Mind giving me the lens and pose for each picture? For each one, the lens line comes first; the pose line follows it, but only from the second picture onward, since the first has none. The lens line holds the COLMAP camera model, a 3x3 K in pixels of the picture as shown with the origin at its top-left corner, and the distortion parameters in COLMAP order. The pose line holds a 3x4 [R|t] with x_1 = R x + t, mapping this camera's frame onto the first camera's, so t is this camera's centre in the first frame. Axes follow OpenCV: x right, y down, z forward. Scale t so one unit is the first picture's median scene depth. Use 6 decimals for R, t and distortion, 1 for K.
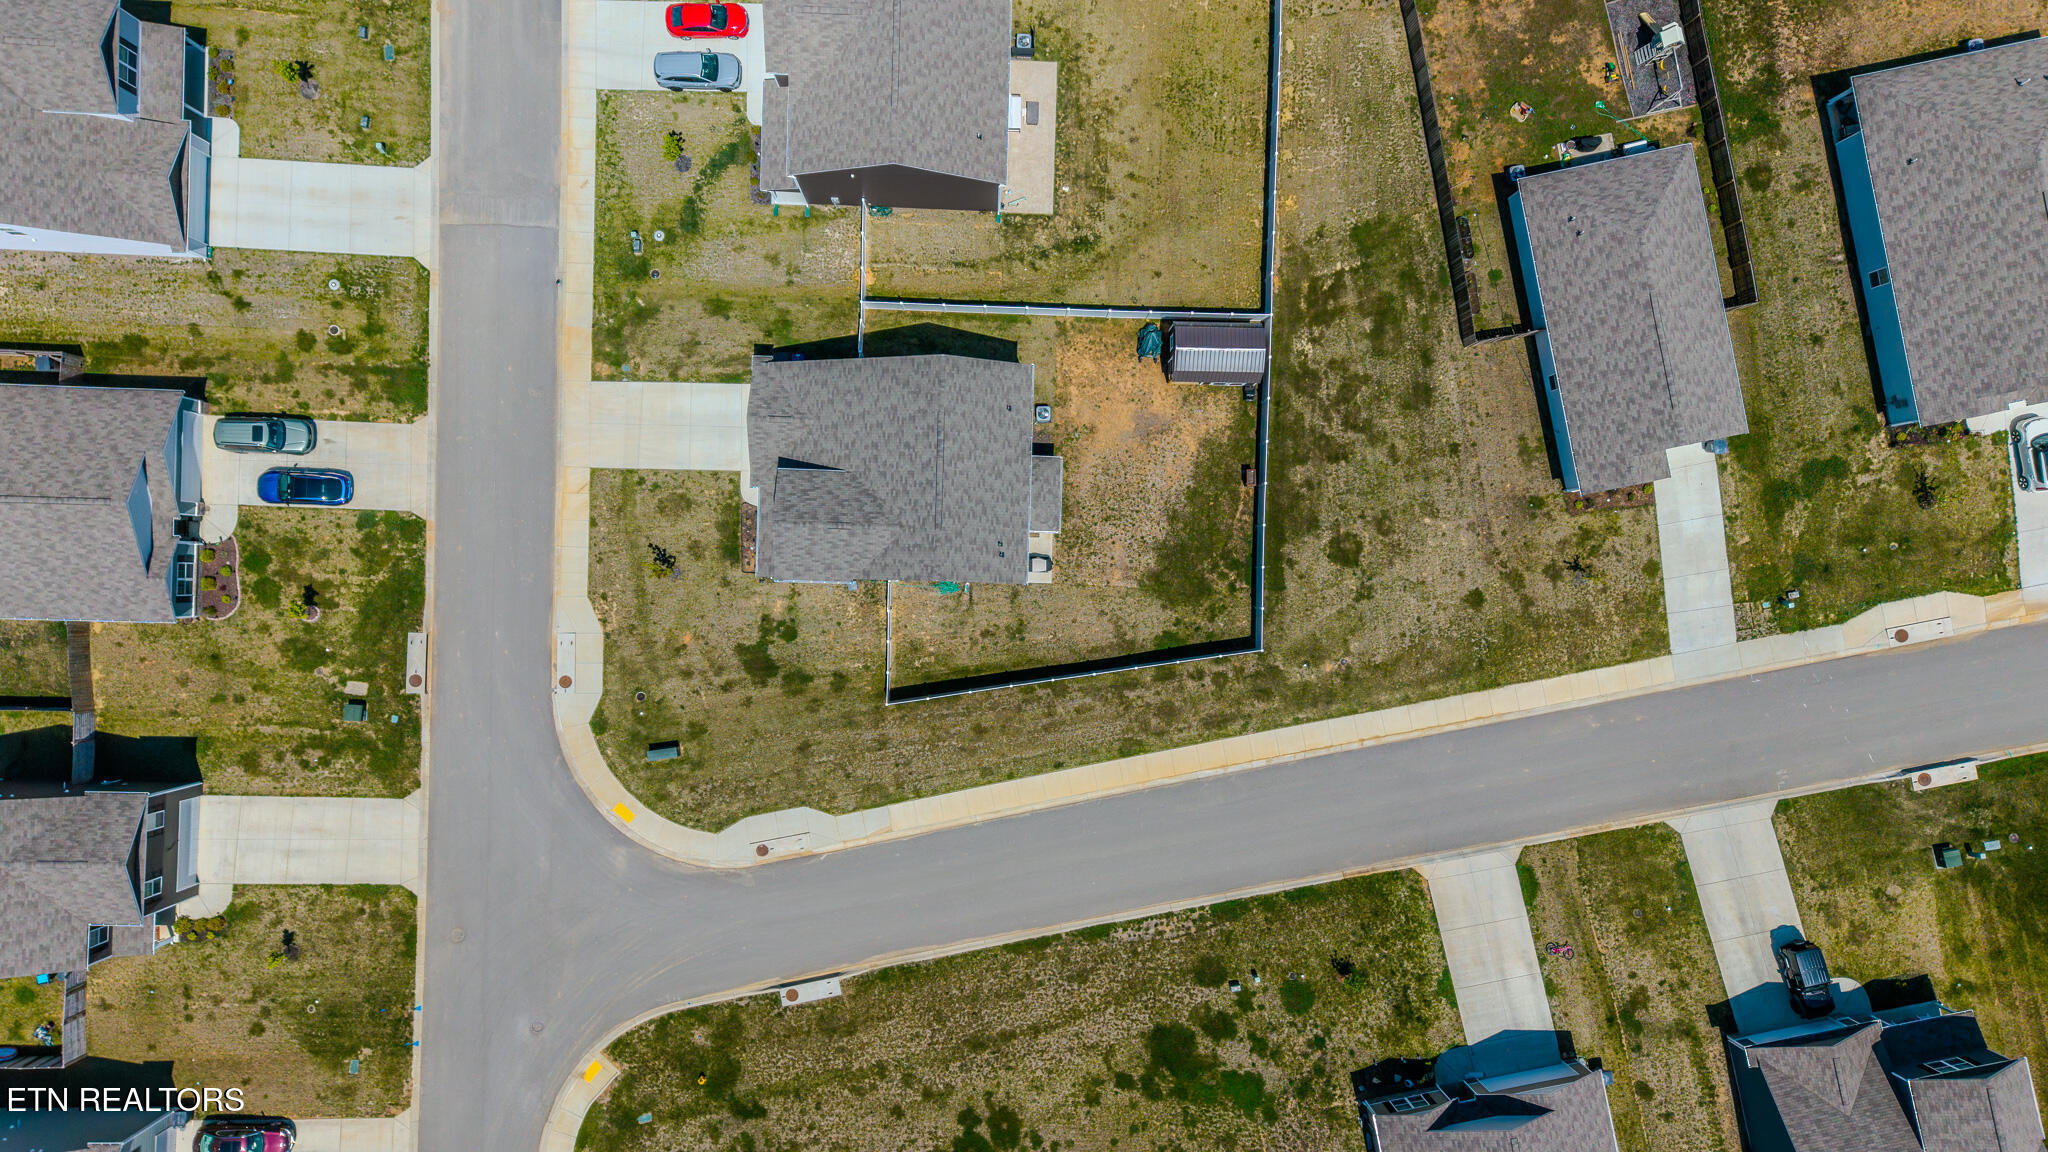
lens RADIAL K [[1351.4, 0, 1008.3], [0, 1351.4, 570.2], [0, 0, 1]] dist [0.062907, -0.037609]
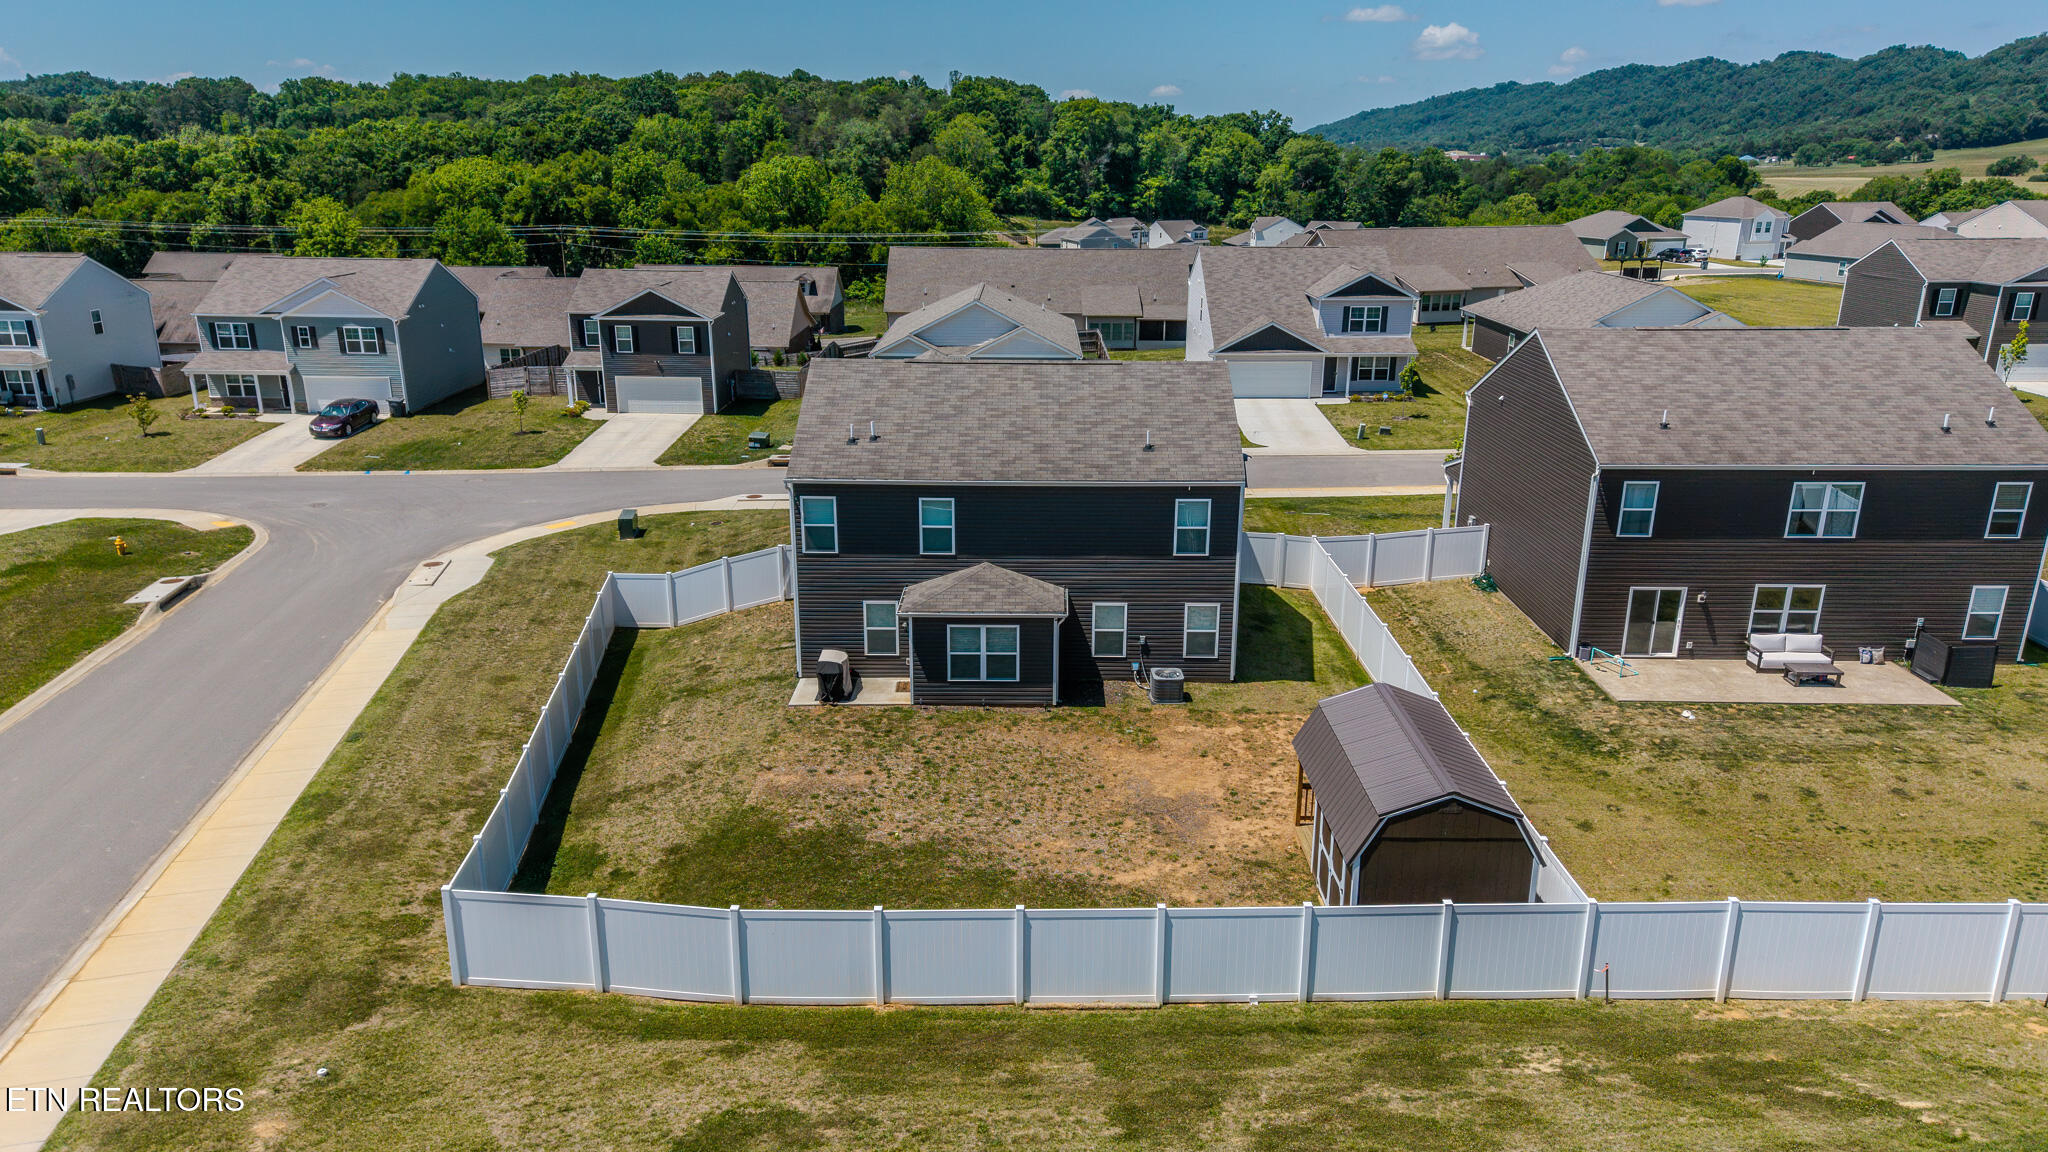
lens RADIAL K [[1351.4, 0, 1028.7], [0, 1351.4, 580.9], [0, 0, 1]] dist [0.062907, -0.037609]
pose [[0.023826, 0.268809, -0.962899, 0.448288], [-0.999715, 0.007833, -0.022551, -0.059472], [0.001480, 0.963162, 0.268919, 0.839000]]
